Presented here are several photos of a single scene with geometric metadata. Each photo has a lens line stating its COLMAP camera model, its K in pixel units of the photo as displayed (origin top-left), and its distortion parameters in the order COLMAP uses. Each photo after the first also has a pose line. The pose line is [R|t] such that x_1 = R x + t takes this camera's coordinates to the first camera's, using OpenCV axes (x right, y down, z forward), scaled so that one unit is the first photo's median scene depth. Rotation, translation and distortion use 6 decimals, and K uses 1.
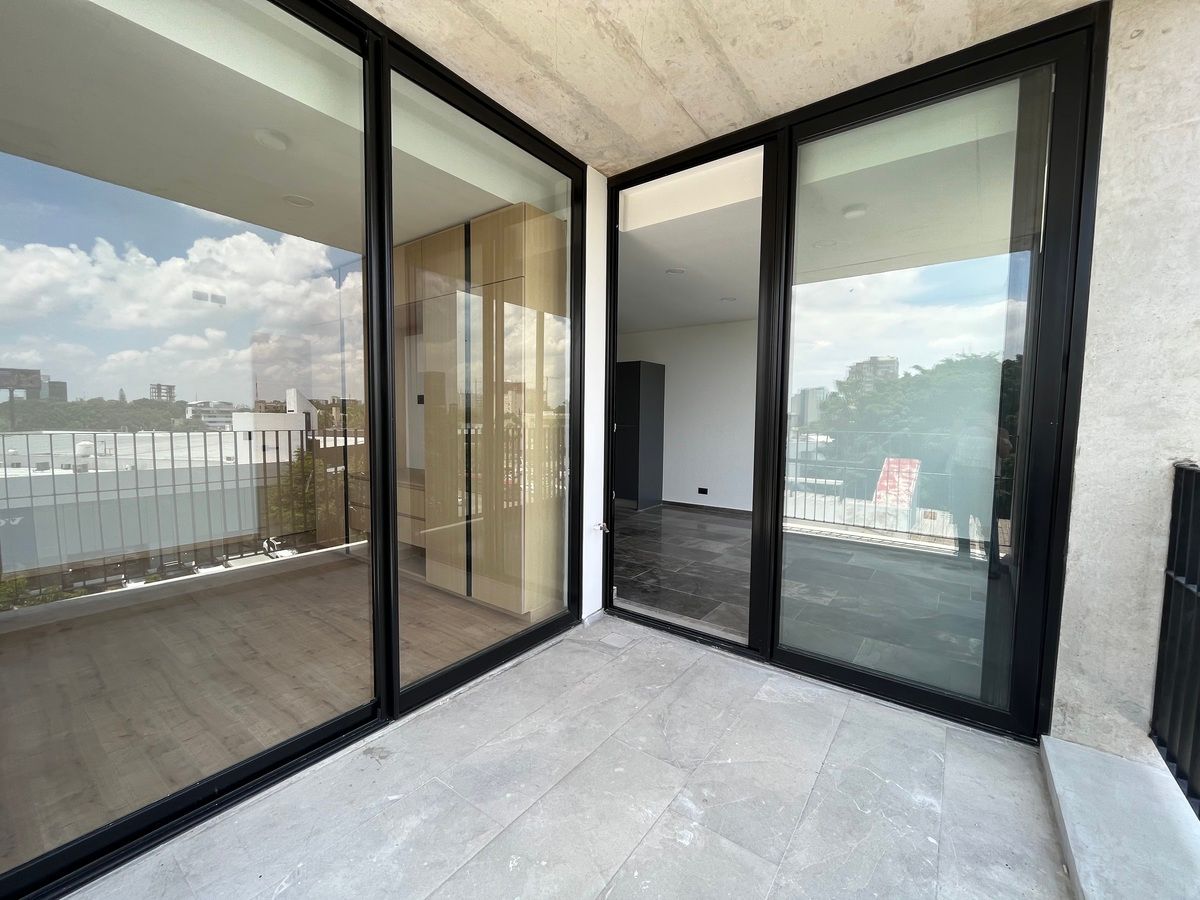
lens RADIAL K [[489.5, 0, 598.7], [0, 489.5, 449.4], [0, 0, 1]] dist [-0.000061, -0.000477]
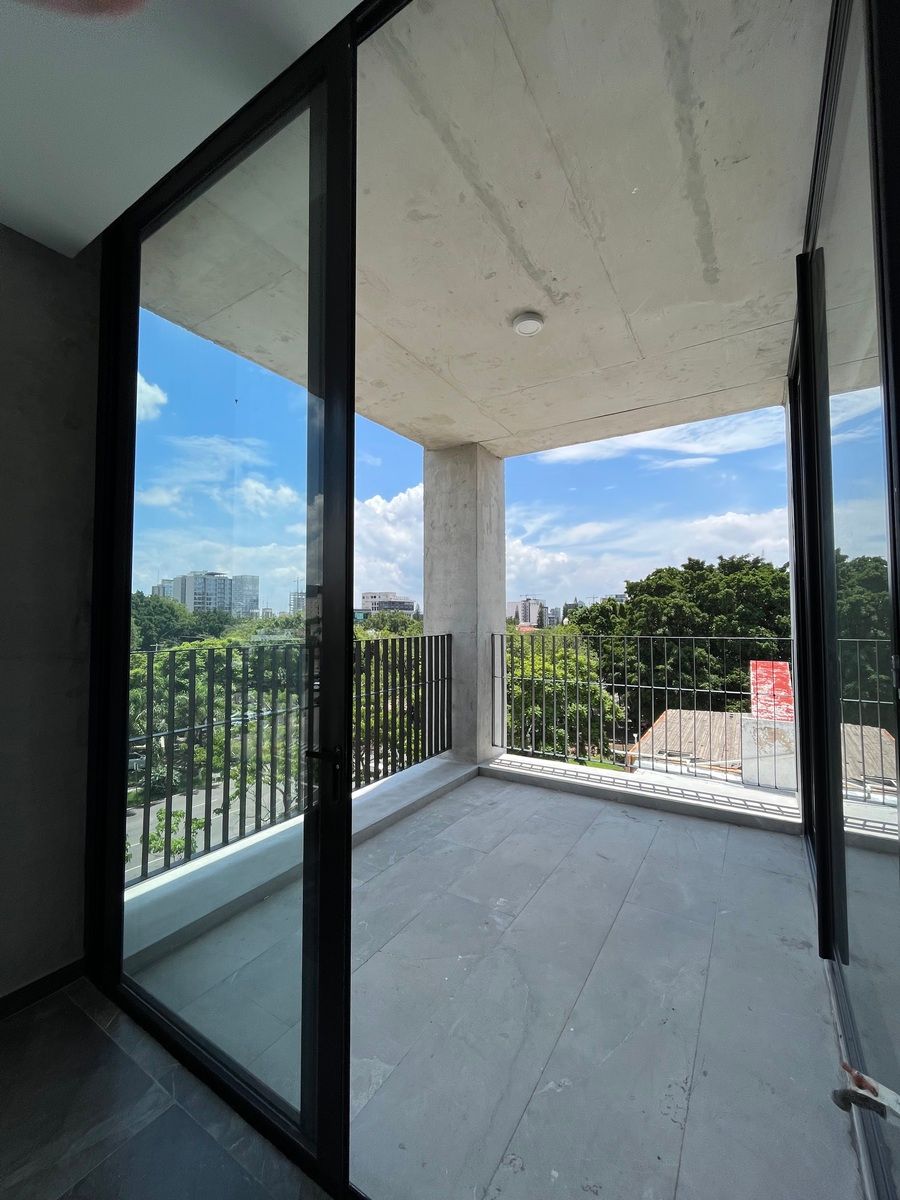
lens RADIAL K [[489.5, 0, 450.7], [0, 489.5, 598.5], [0, 0, 1]] dist [-0.000061, -0.000477]
pose [[-0.996836, -0.013332, -0.078361, 0.300630], [-0.015393, 0.999550, 0.025749, -0.104846], [0.077983, 0.026874, -0.996592, 1.596661]]
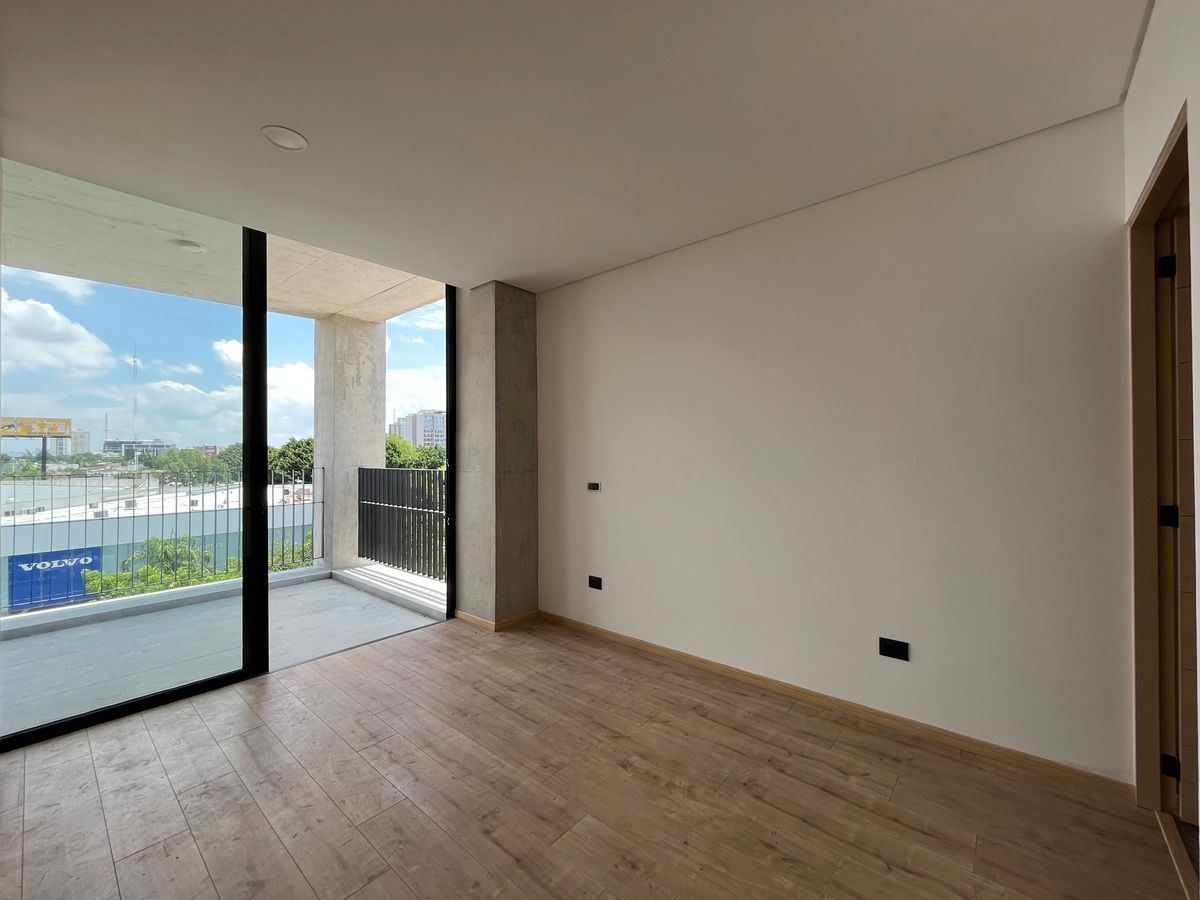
lens RADIAL K [[489.5, 0, 598.7], [0, 489.5, 449.4], [0, 0, 1]] dist [-0.000061, -0.000477]
pose [[-0.997609, -0.003032, 0.069038, -1.294424], [0.001160, 0.998161, 0.060608, -0.148550], [-0.069095, 0.060543, -0.995771, 1.974230]]
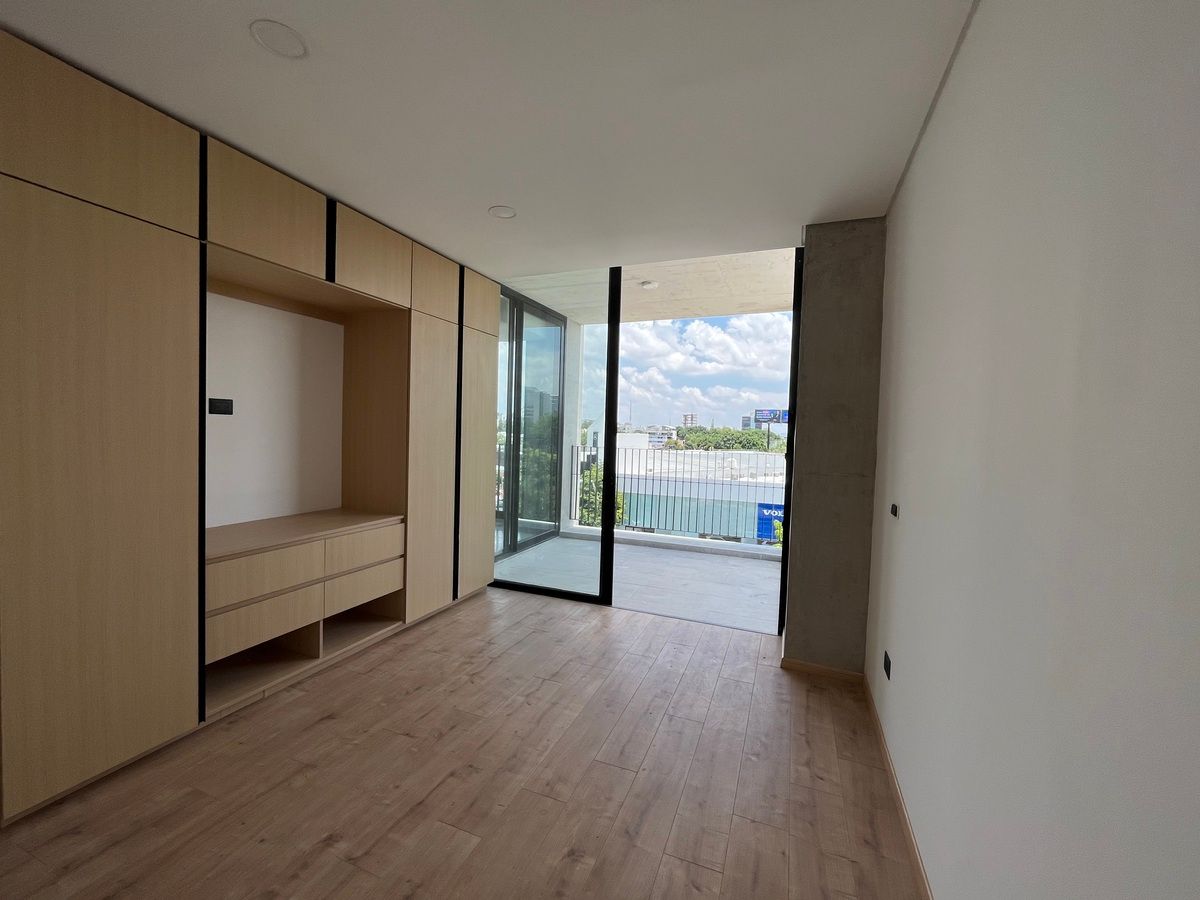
lens RADIAL K [[489.5, 0, 598.7], [0, 489.5, 449.4], [0, 0, 1]] dist [-0.000061, -0.000477]
pose [[-0.259933, -0.055213, 0.964047, -1.879826], [0.029842, 0.997428, 0.065171, -0.135311], [-0.965165, 0.045709, -0.257617, 1.289492]]
